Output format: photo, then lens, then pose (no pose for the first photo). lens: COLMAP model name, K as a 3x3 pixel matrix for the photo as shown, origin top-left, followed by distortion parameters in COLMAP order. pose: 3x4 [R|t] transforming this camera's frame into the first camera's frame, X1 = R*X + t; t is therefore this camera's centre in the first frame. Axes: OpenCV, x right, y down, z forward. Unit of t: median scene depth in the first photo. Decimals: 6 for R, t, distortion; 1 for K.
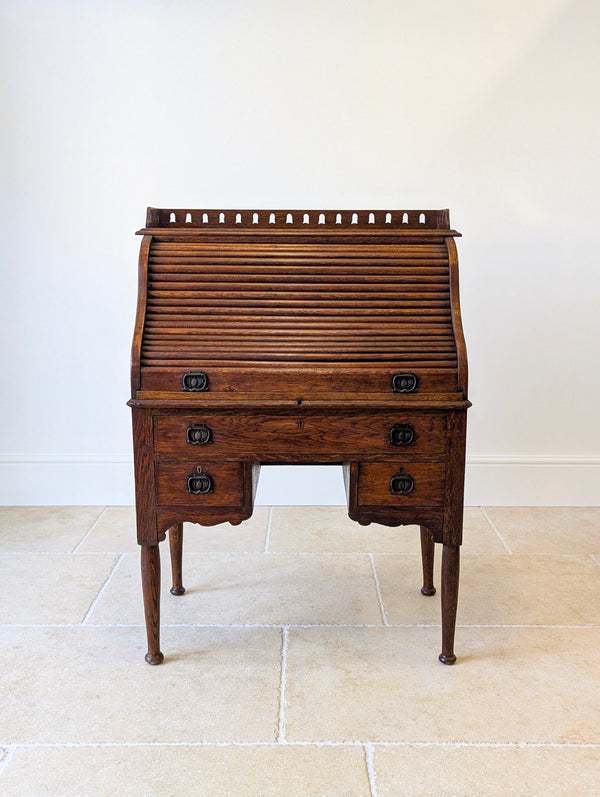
lens RADIAL K [[851.2, 0, 300.1], [0, 851.2, 390.5], [0, 0, 1]] dist [0.078182, 0.012702]
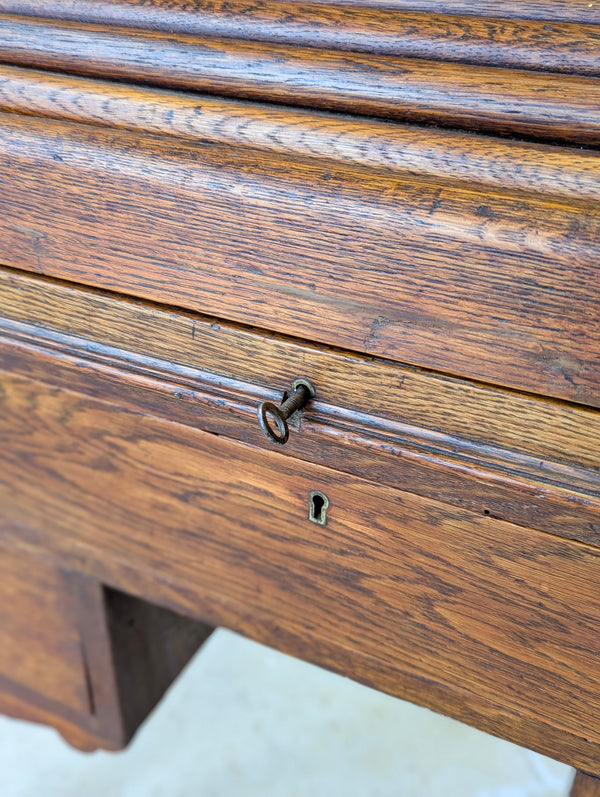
lens RADIAL K [[844.0, 0, 301.9], [0, 844.0, 388.2], [0, 0, 1]] dist [0.078722, -0.004558]
pose [[0.898668, 0.234386, -0.370755, 0.054657], [-0.092660, 0.927626, 0.361834, -0.042349], [0.428730, -0.290815, 0.855346, 0.851651]]
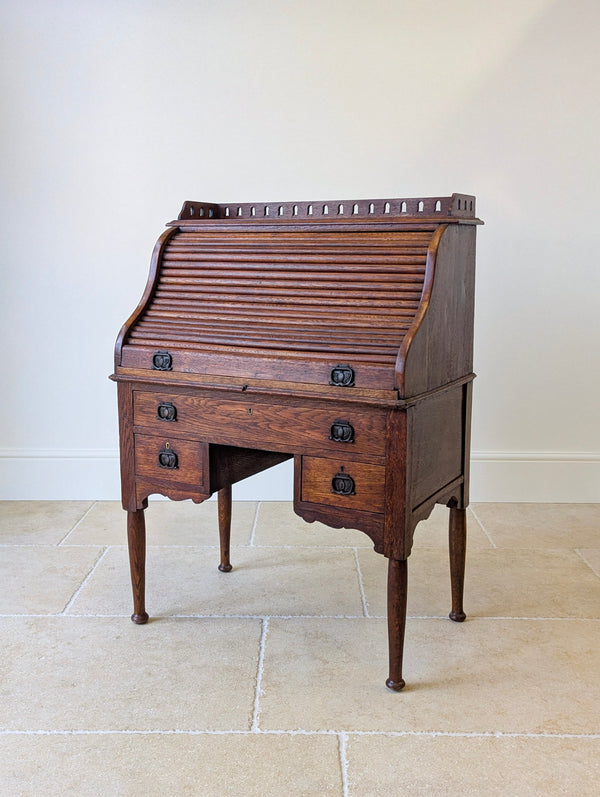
lens RADIAL K [[844.0, 0, 301.9], [0, 844.0, 388.2], [0, 0, 1]] dist [0.078722, -0.004558]
pose [[0.883371, 0.075308, -0.462584, 0.505197], [-0.085015, 0.996380, -0.000139, 0.008402], [0.460898, 0.039450, 0.886576, 0.147563]]
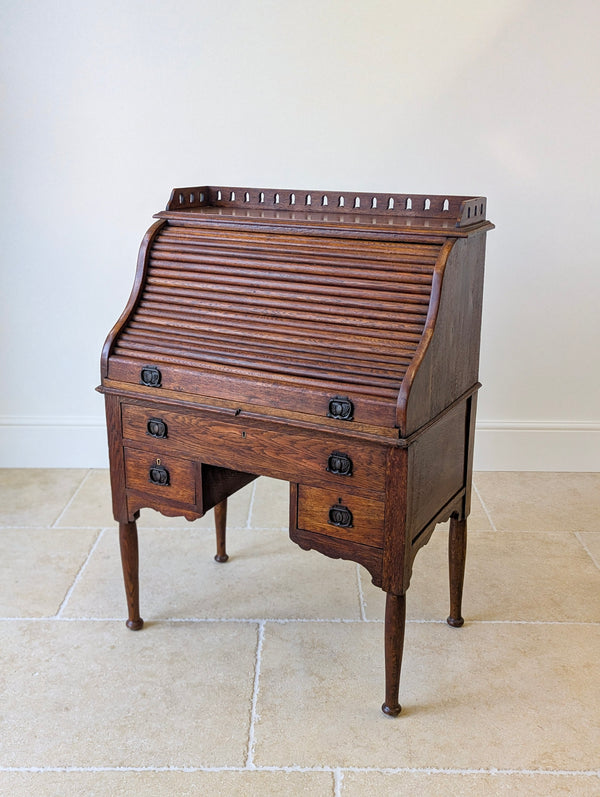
lens RADIAL K [[846.2, 0, 307.9], [0, 846.2, 388.4], [0, 0, 1]] dist [0.072688, -0.005998]
pose [[0.885666, 0.136266, -0.443877, 0.472420], [-0.088092, 0.987917, 0.127512, -0.136453], [0.455890, -0.073831, 0.886969, 0.194731]]
